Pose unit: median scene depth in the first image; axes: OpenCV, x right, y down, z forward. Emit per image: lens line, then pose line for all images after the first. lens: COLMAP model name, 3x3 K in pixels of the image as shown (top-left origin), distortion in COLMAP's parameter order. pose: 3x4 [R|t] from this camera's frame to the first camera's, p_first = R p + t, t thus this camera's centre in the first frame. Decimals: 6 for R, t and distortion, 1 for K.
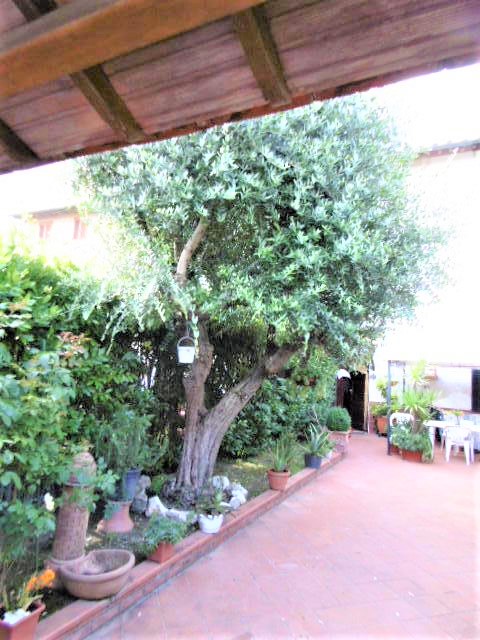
lens RADIAL K [[419.0, 0, 239.4], [0, 419.0, 316.9], [0, 0, 1]] dist [0.009573, -0.013687]
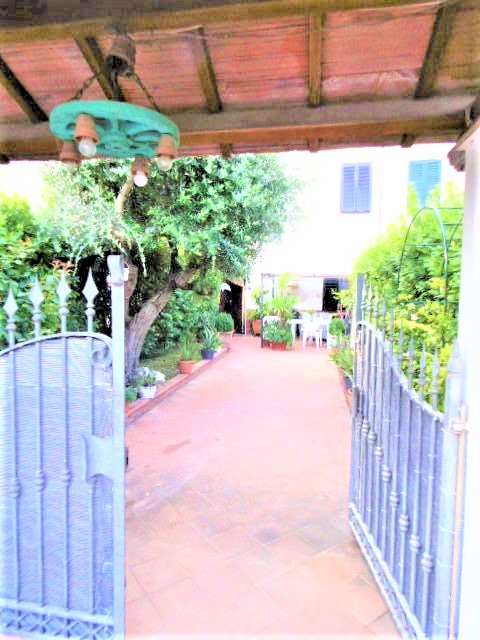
lens RADIAL K [[419.0, 0, 239.4], [0, 419.0, 316.9], [0, 0, 1]] dist [0.009573, -0.013687]
pose [[0.955911, -0.068456, 0.285566, -0.159285], [0.011701, 0.980556, 0.195892, -0.033303], [-0.293423, -0.183914, 0.938125, -0.372896]]
